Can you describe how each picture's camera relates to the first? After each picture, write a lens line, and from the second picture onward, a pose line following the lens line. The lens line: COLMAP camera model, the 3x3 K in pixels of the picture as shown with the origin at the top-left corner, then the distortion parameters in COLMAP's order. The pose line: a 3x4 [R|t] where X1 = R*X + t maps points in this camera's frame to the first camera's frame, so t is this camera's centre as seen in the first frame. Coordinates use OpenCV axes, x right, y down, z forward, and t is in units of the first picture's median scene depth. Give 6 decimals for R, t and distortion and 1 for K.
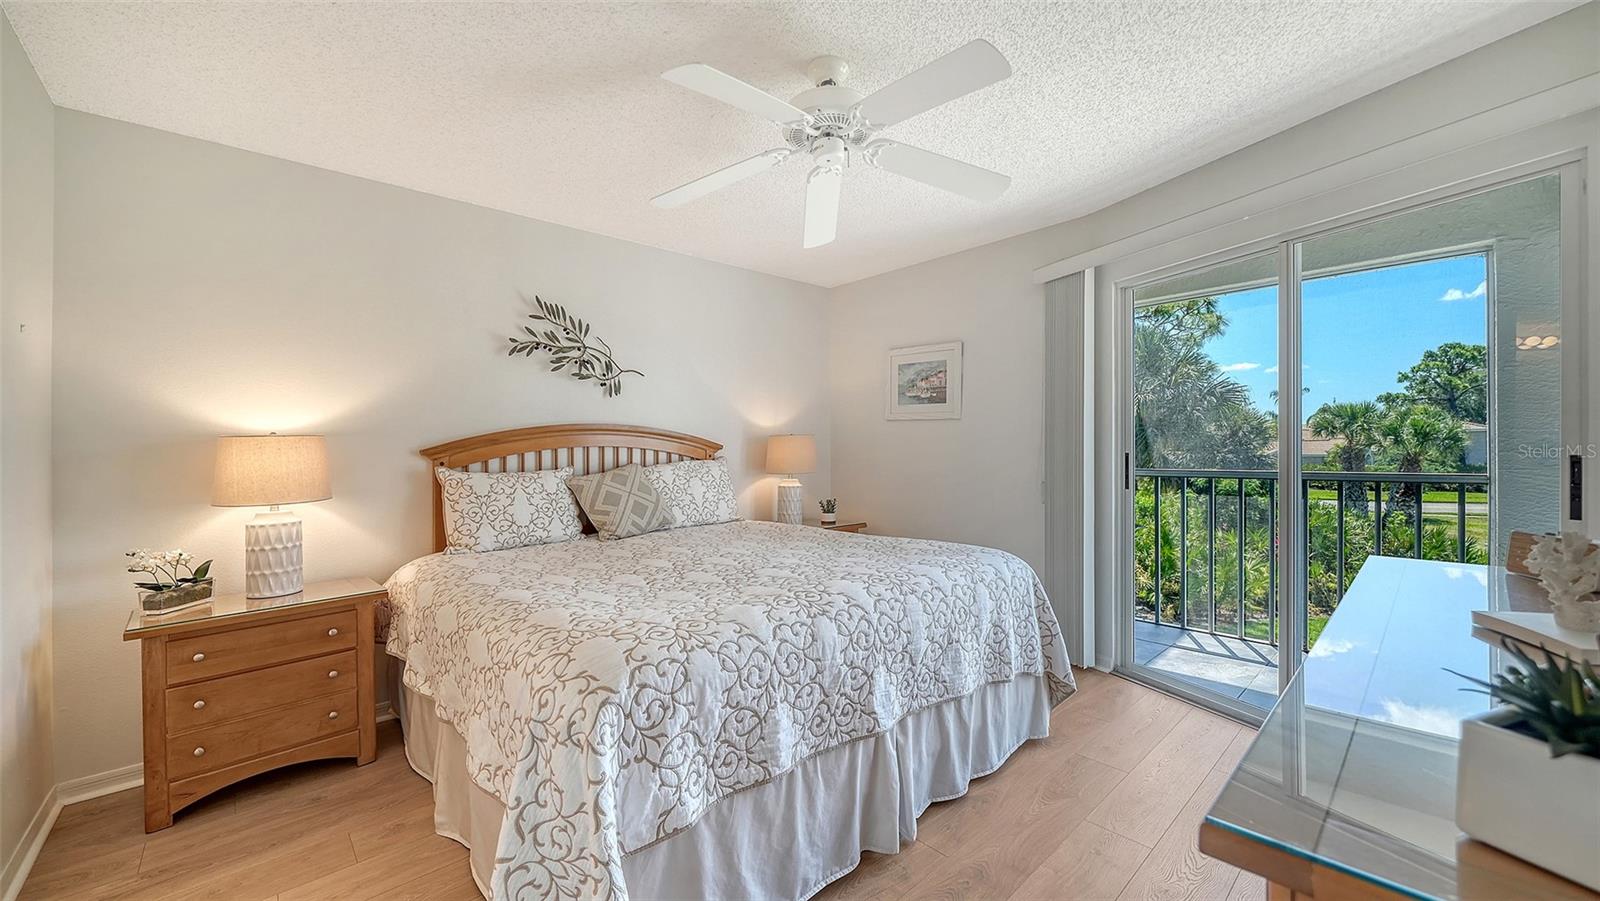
lens RADIAL K [[605.3, 0, 770.8], [0, 605.3, 442.8], [0, 0, 1]] dist [-0.000830, -0.000247]
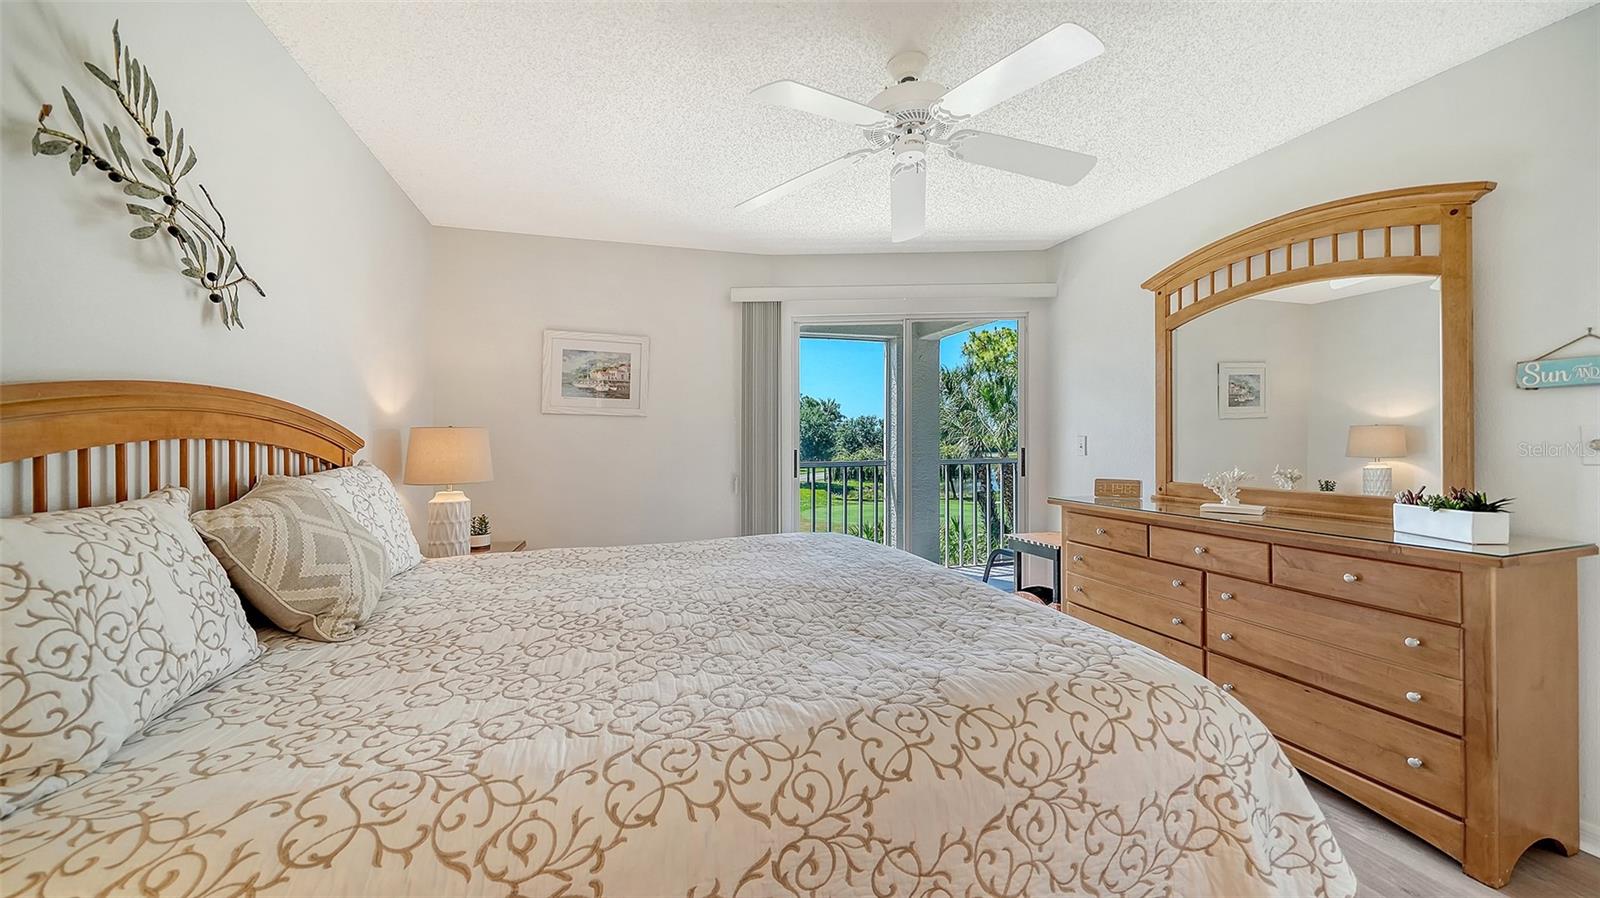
lens RADIAL K [[570.5, 0, 813.2], [0, 570.5, 443.4], [0, 0, 1]] dist [0.011657, -0.001899]
pose [[0.410035, 0.005272, 0.912055, -0.435635], [0.000034, 0.999983, -0.005795, 0.009976], [-0.912070, 0.002407, 0.410028, 0.391146]]
